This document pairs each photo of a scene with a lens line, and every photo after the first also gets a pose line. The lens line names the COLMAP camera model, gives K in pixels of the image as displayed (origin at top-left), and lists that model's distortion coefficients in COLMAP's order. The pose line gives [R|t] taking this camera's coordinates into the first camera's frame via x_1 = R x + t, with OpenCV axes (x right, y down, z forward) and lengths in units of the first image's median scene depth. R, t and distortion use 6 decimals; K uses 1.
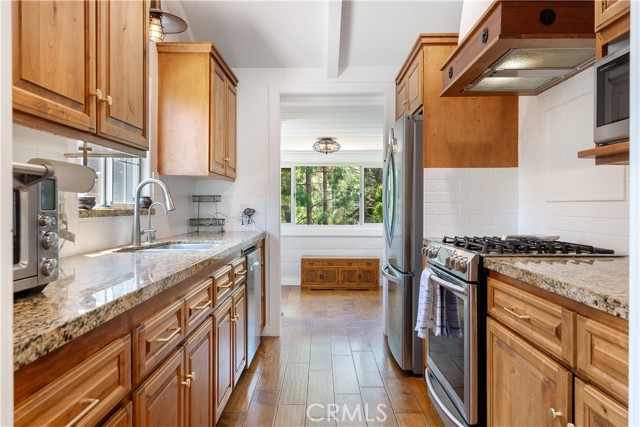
lens RADIAL K [[450.5, 0, 321.4], [0, 450.5, 207.3], [0, 0, 1]] dist [0.061486, -0.064168]
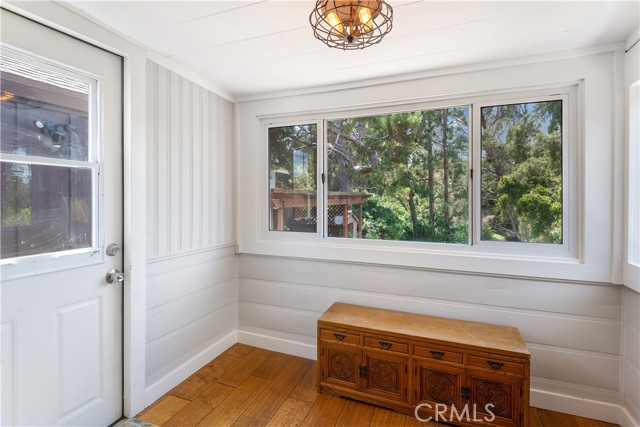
lens RADIAL K [[324.4, 0, 312.7], [0, 324.4, 199.1], [0, 0, 1]] dist [-0.000850, -0.000810]
pose [[0.924060, 0.001769, -0.382244, 0.147840], [-0.001075, 0.999997, 0.002029, -0.009252], [0.382247, -0.001464, 0.924059, 1.505275]]
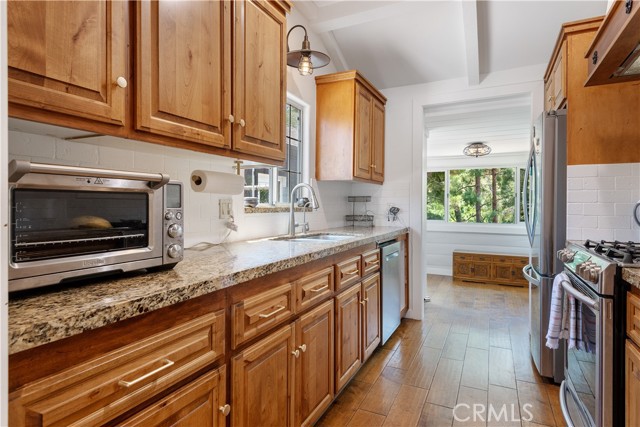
lens RADIAL K [[362.8, 0, 318.1], [0, 362.8, 204.9], [0, 0, 1]] dist [0.031563, -0.002041]
pose [[0.901723, 0.004102, -0.432295, 0.092344], [-0.005279, 0.999985, -0.001523, -0.001248], [0.432282, 0.003656, 0.901731, 0.087207]]
